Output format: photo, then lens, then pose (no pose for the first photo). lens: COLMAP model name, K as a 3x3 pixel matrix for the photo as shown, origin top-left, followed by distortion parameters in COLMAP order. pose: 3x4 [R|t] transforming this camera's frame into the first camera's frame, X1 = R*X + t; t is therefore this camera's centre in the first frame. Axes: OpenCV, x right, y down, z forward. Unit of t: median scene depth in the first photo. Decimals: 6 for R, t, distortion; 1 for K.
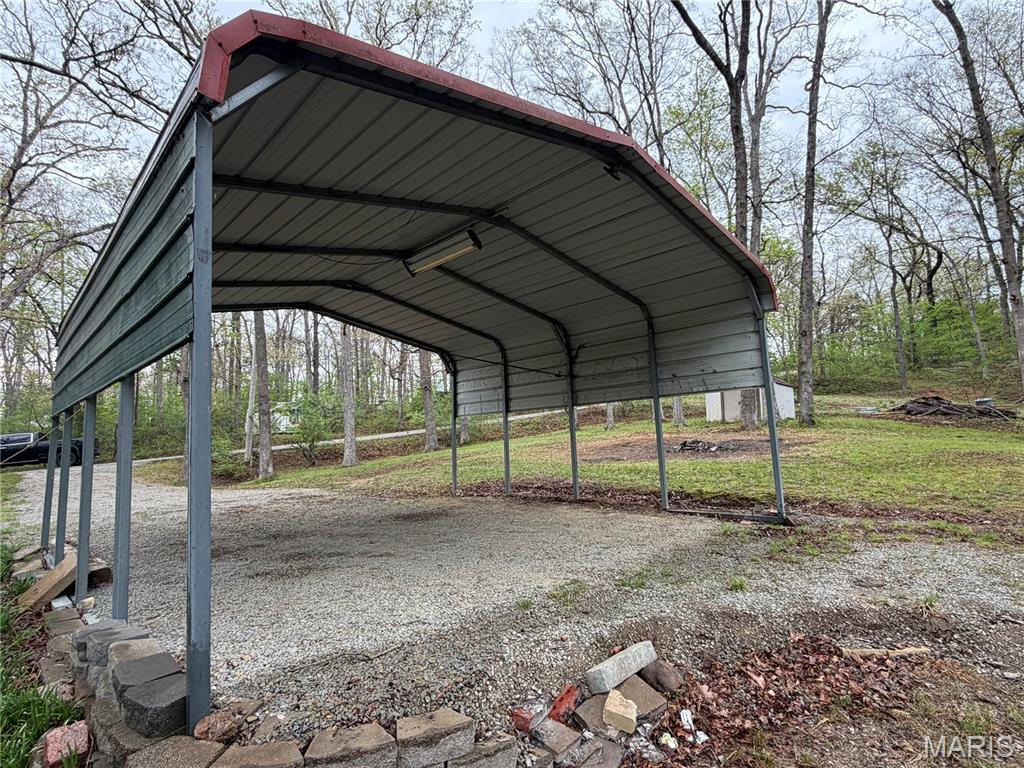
lens RADIAL K [[530.3, 0, 512.0], [0, 530.3, 384.0], [0, 0, 1]] dist [0.000641, 0.001087]
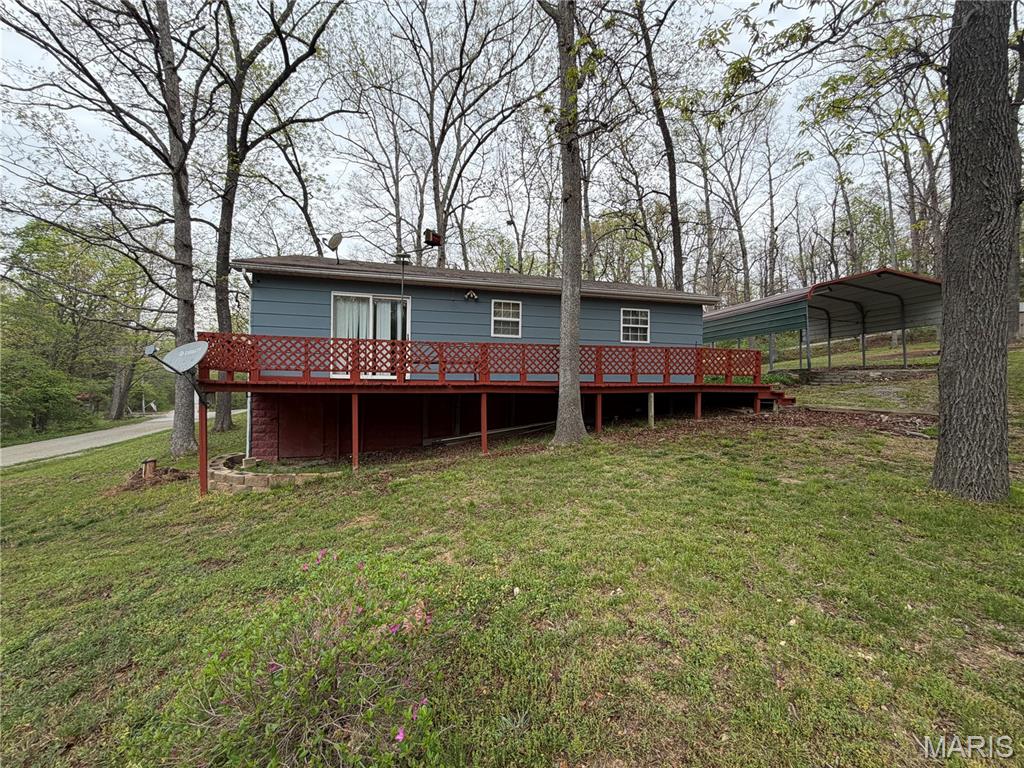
lens RADIAL K [[410.7, 0, 504.6], [0, 410.7, 386.7], [0, 0, 1]] dist [-0.000137, -0.000372]
pose [[0.825999, 0.008669, -0.563605, -0.135513], [0.069534, 0.990678, 0.117145, -0.040529], [0.559366, -0.135952, 0.817696, -1.116077]]
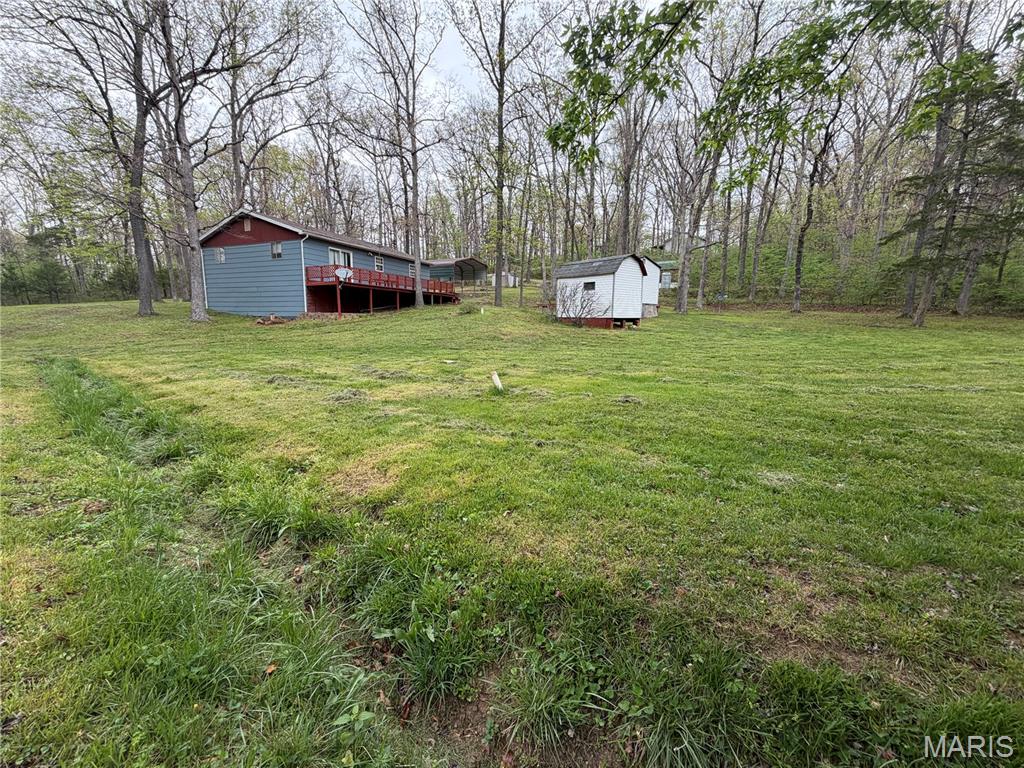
lens RADIAL K [[410.7, 0, 504.6], [0, 410.7, 386.7], [0, 0, 1]] dist [-0.000137, -0.000372]
pose [[0.948126, -0.034053, 0.316066, -0.671023], [-0.060005, 0.957202, 0.283132, -0.113596], [-0.312180, -0.287410, 0.905505, -2.719717]]
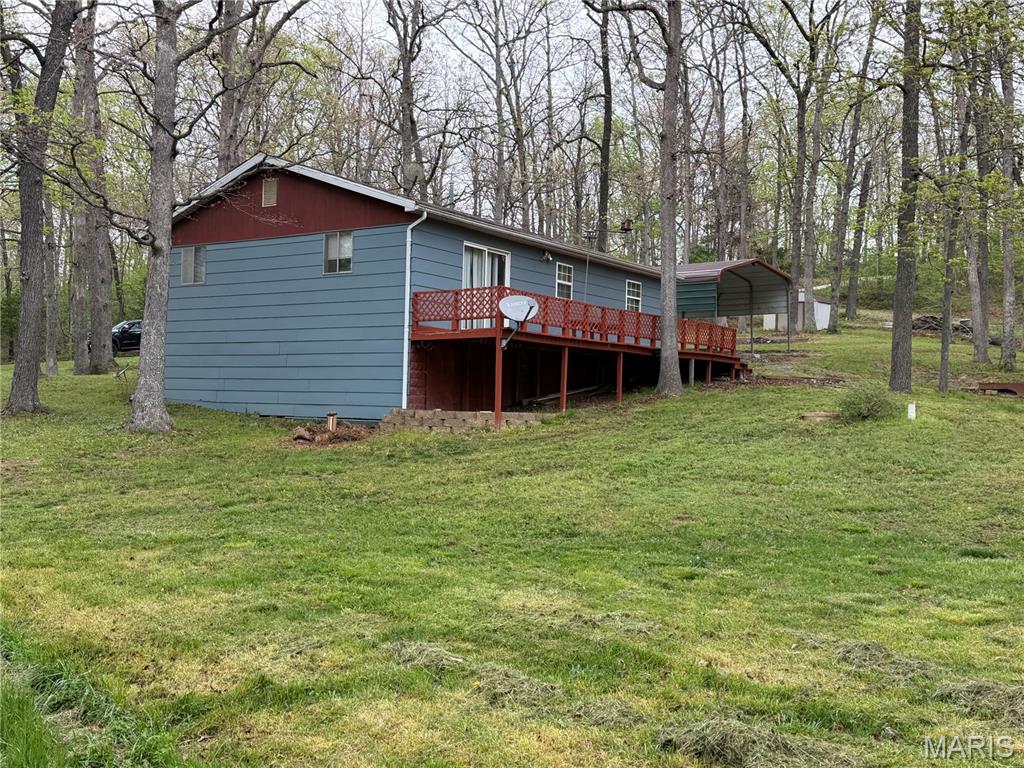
lens RADIAL K [[1012.5, 0, 512.0], [0, 1012.5, 384.0], [0, 0, 1]] dist [0.195106, -0.428167]
pose [[0.992158, 0.028658, 0.121660, -0.932435], [-0.043040, 0.992165, 0.117286, -0.109488], [-0.117346, -0.121602, 0.985618, -2.416435]]
